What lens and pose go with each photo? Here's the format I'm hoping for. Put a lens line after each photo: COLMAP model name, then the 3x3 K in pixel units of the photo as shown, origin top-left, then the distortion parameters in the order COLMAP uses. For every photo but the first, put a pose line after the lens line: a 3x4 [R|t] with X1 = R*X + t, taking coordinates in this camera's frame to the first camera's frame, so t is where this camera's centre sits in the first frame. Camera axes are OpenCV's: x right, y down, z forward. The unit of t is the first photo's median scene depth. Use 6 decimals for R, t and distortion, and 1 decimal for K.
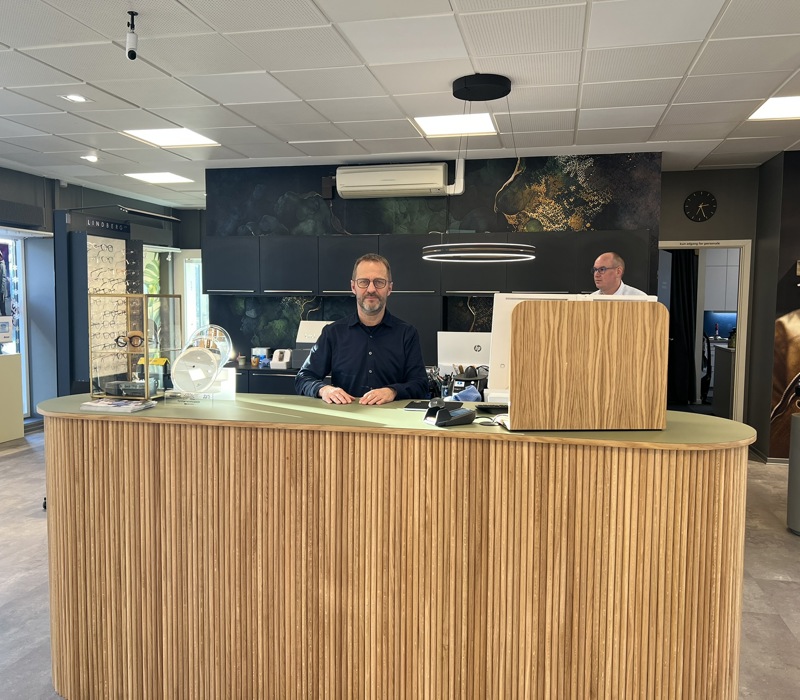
lens RADIAL K [[704.3, 0, 399.4], [0, 704.3, 349.5], [0, 0, 1]] dist [0.051887, -0.014765]
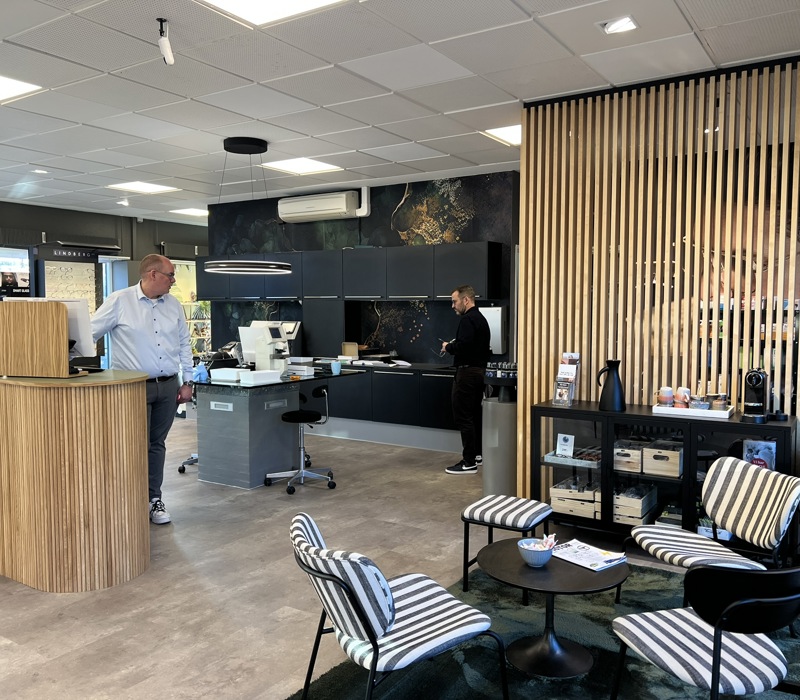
lens RADIAL K [[704.3, 0, 403.4], [0, 704.3, 350.8], [0, 0, 1]] dist [0.051887, -0.014765]
pose [[0.935593, 0.018058, -0.352618, 0.582362], [-0.020632, 0.999781, -0.003543, 0.012618], [0.352477, 0.010590, 0.935761, -0.100295]]
